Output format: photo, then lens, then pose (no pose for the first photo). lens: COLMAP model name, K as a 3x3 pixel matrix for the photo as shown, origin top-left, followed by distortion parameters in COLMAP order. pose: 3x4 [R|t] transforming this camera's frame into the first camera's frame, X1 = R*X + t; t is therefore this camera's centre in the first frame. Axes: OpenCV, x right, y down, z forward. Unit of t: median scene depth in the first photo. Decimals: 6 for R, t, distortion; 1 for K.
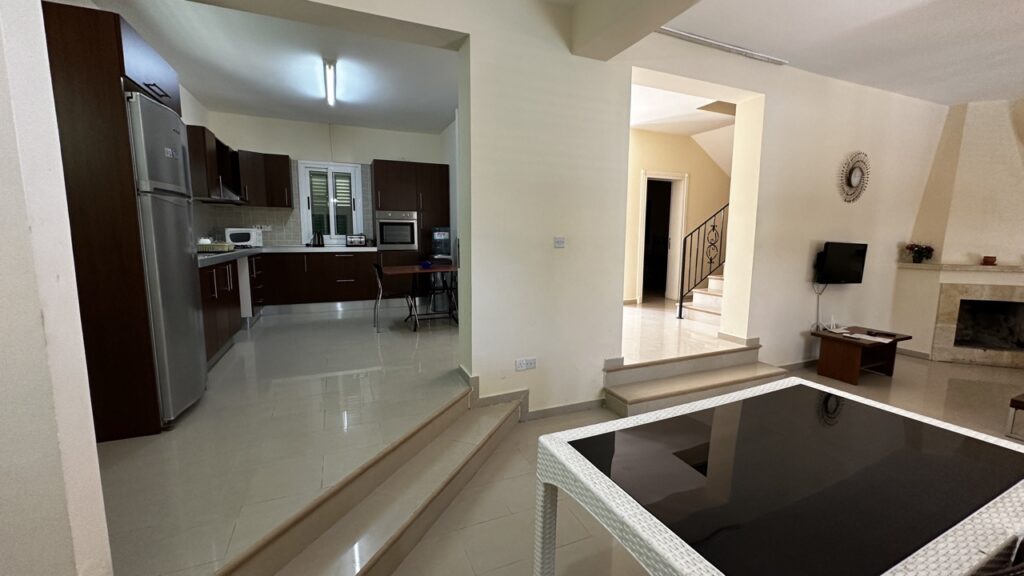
lens RADIAL K [[407.1, 0, 511.2], [0, 407.1, 287.3], [0, 0, 1]] dist [-0.002548, 0.000824]
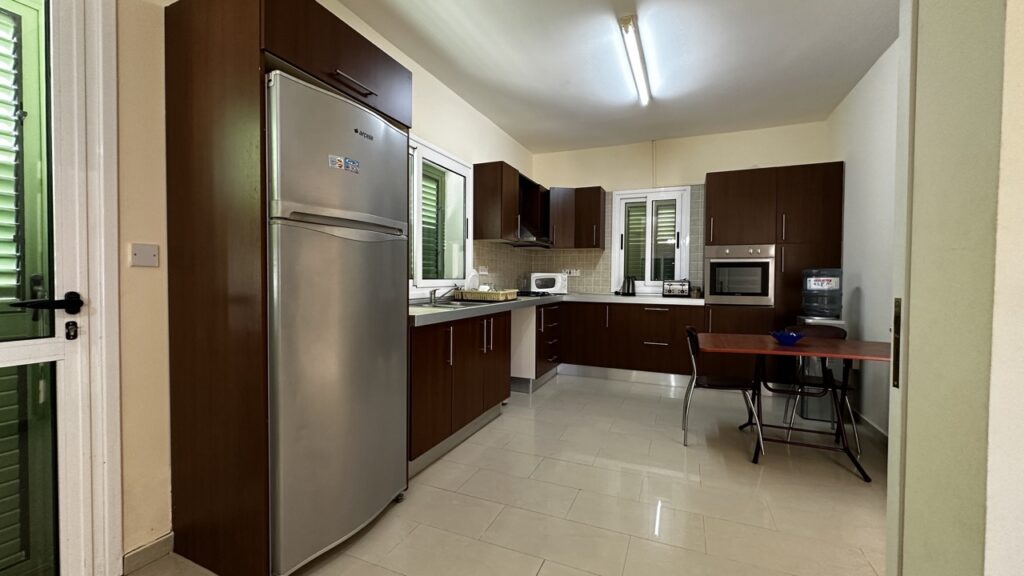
lens RADIAL K [[407.1, 0, 511.2], [0, 407.1, 287.3], [0, 0, 1]] dist [-0.002548, 0.000824]
pose [[0.686856, 0.017990, -0.726571, -0.058442], [-0.096339, 0.993126, -0.066483, -0.042389], [0.720380, 0.115662, 0.683867, 0.302334]]
